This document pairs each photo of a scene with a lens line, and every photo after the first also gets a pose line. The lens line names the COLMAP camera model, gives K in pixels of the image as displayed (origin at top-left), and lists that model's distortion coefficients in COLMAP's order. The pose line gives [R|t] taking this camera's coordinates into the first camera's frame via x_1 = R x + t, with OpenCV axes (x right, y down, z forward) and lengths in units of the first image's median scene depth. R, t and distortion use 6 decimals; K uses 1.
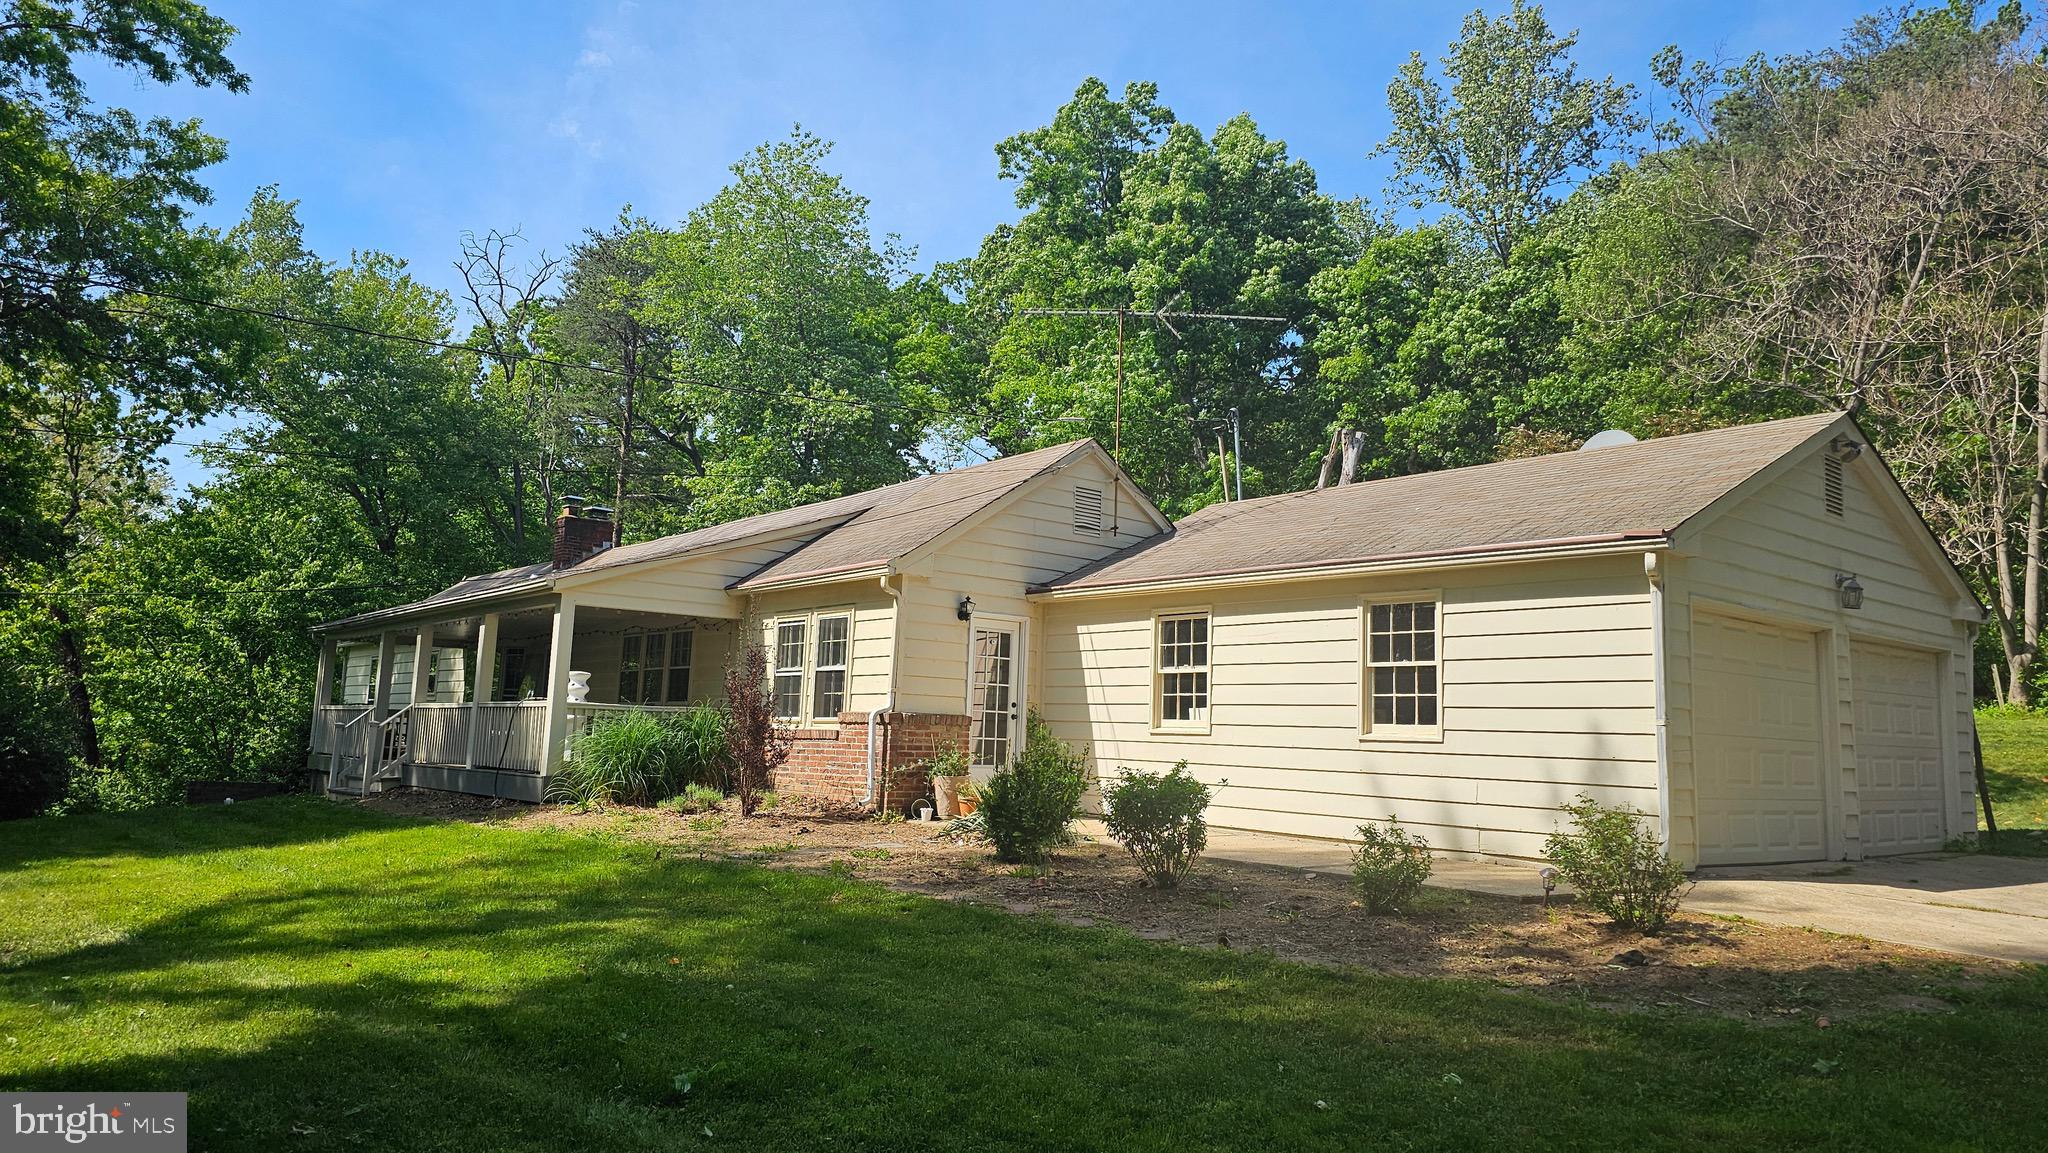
lens RADIAL K [[1335.7, 0, 1036.2], [0, 1335.7, 556.9], [0, 0, 1]] dist [0.095394, -0.074096]
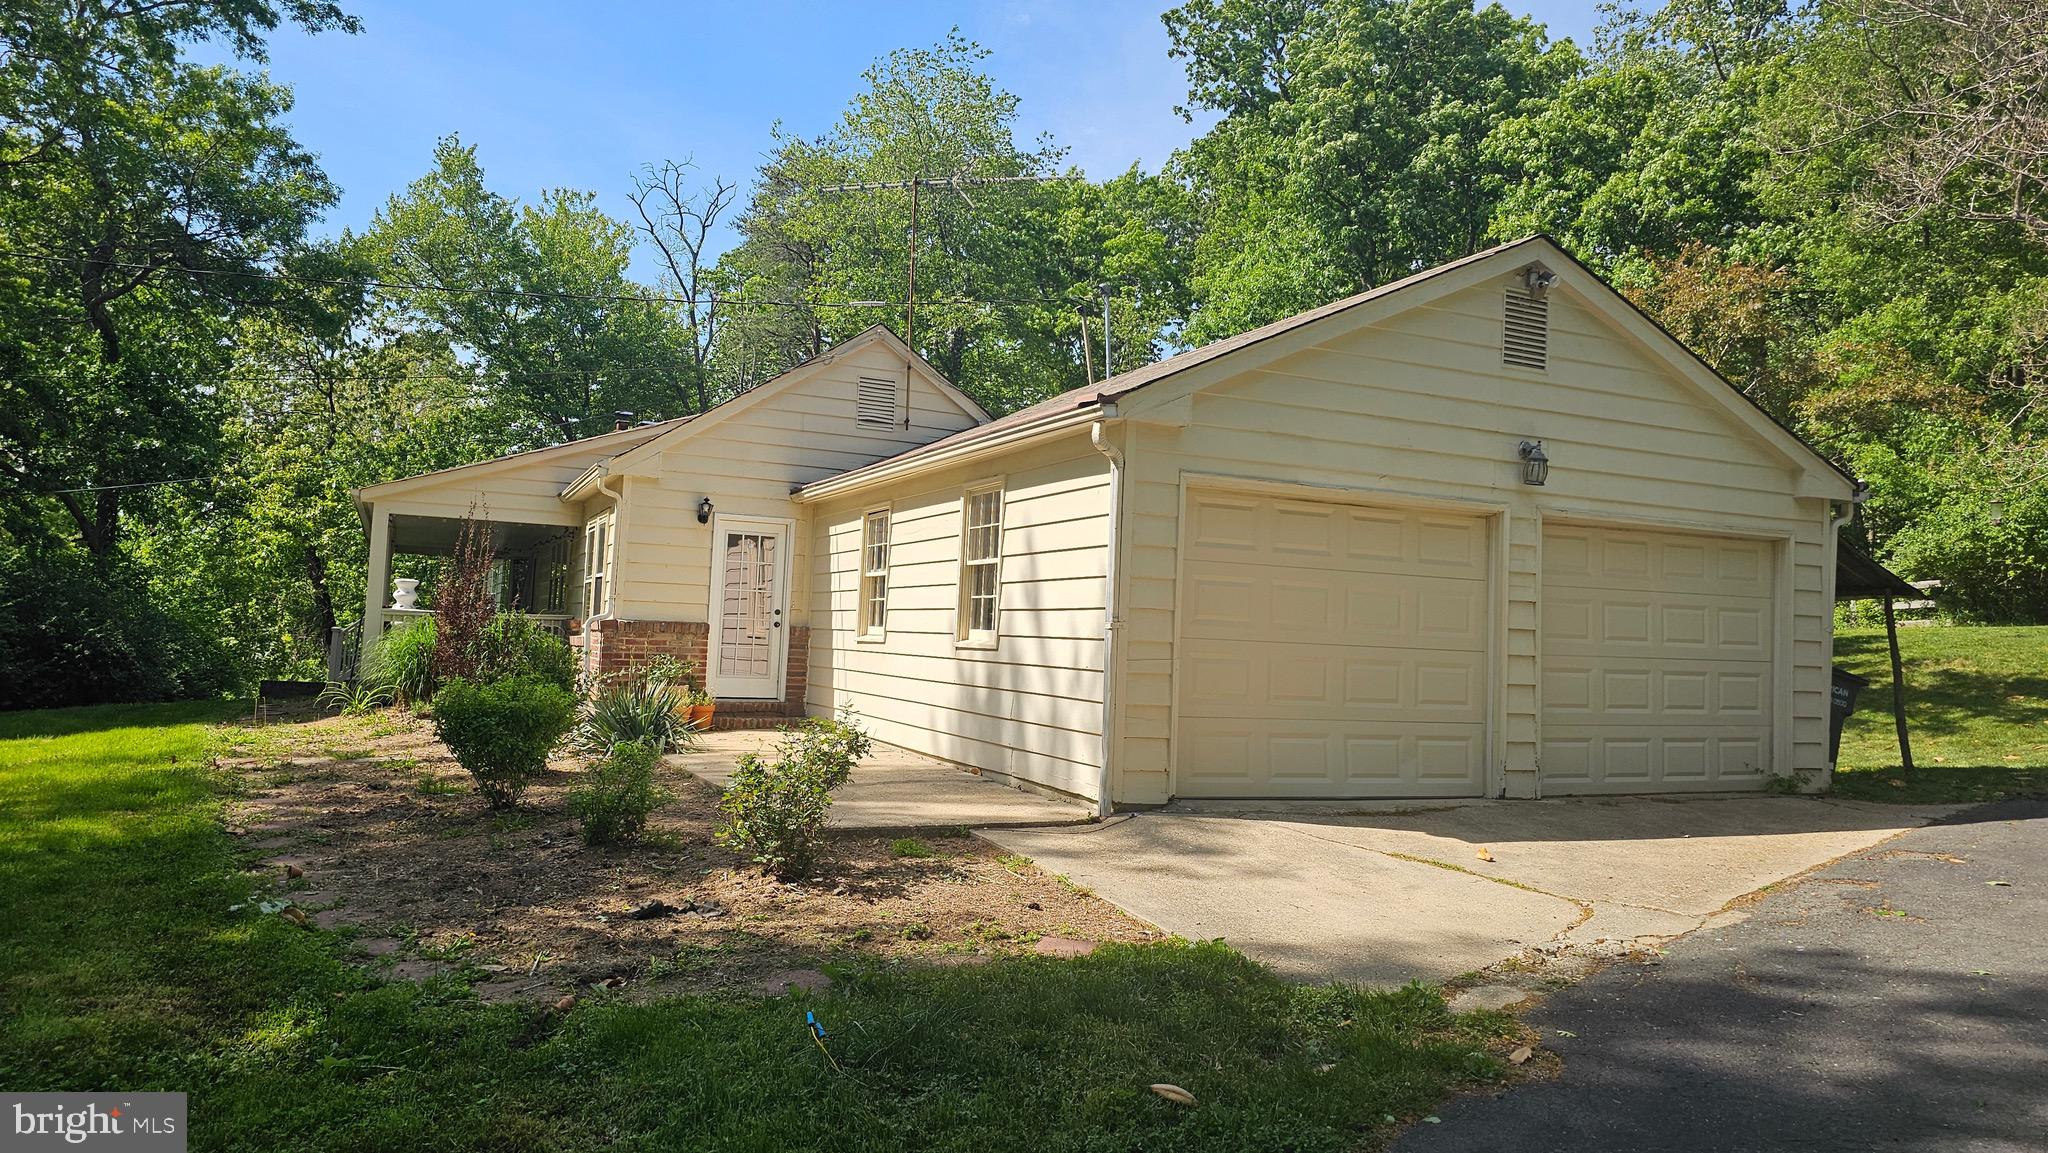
lens RADIAL K [[1335.7, 0, 1036.2], [0, 1335.7, 556.9], [0, 0, 1]] dist [0.095394, -0.074096]
pose [[0.969818, -0.010757, -0.243592, 0.391617], [0.027174, 0.997571, 0.064134, 0.016221], [0.242311, -0.068817, 0.967755, 0.130461]]
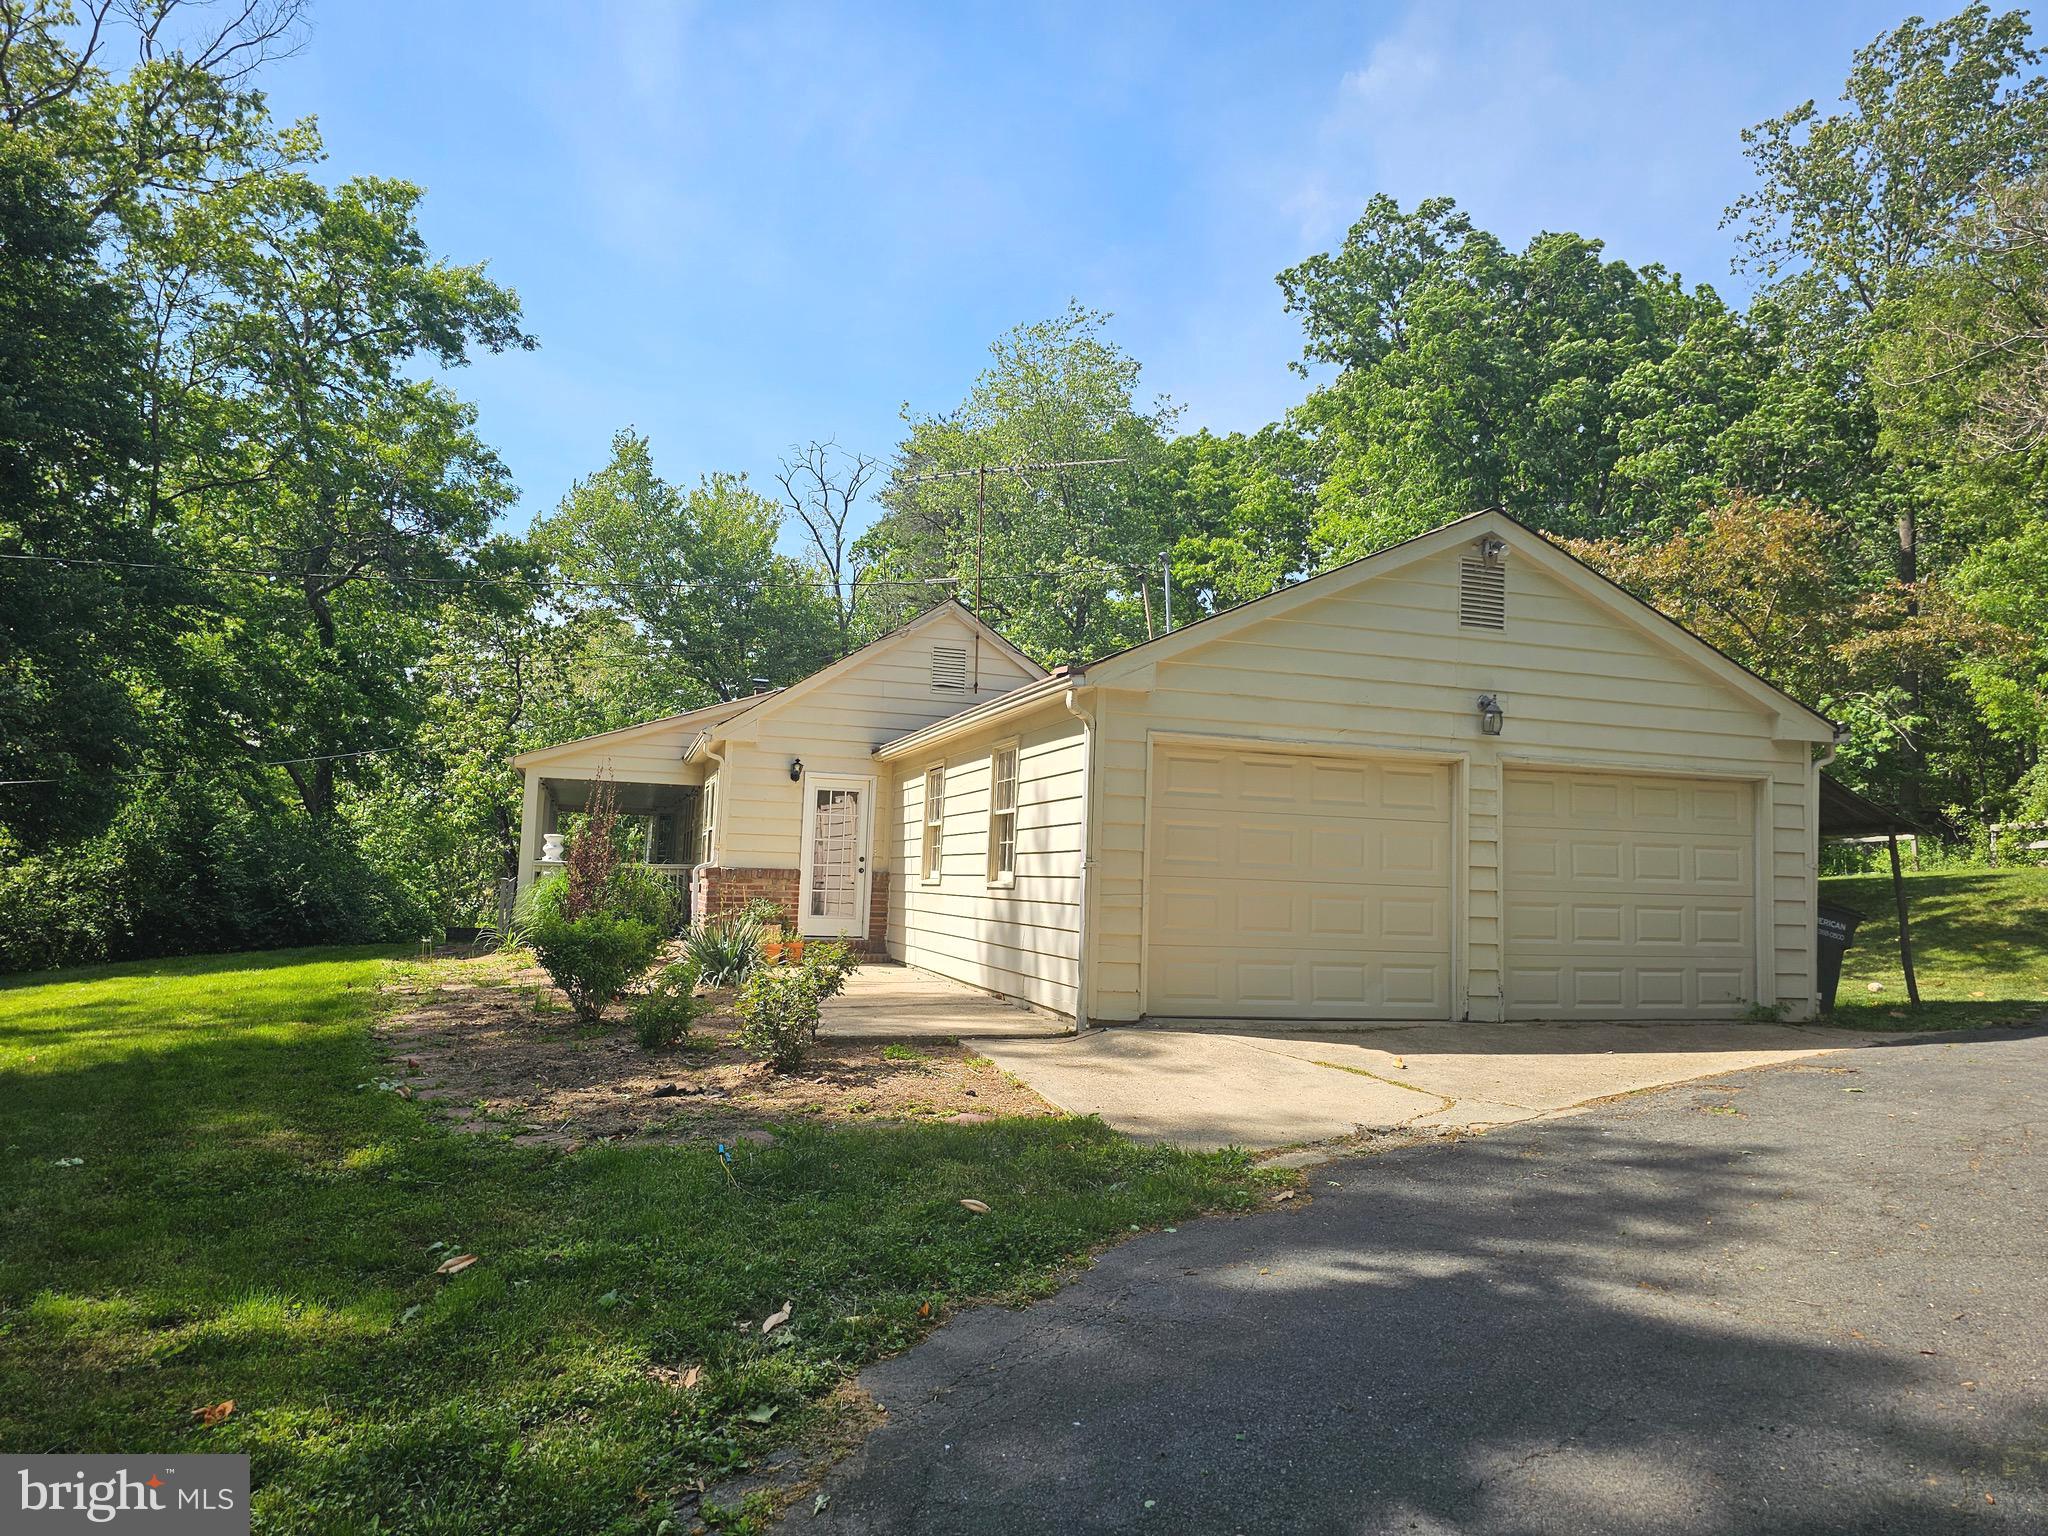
lens RADIAL K [[1328.4, 0, 1024.0], [0, 1328.4, 768.0], [0, 0, 1]] dist [0.112853, -0.098727]
pose [[0.930488, -0.035823, -0.364566, 0.487454], [0.050181, 0.998290, 0.029983, 0.013914], [0.362869, -0.046193, 0.930695, 0.072653]]
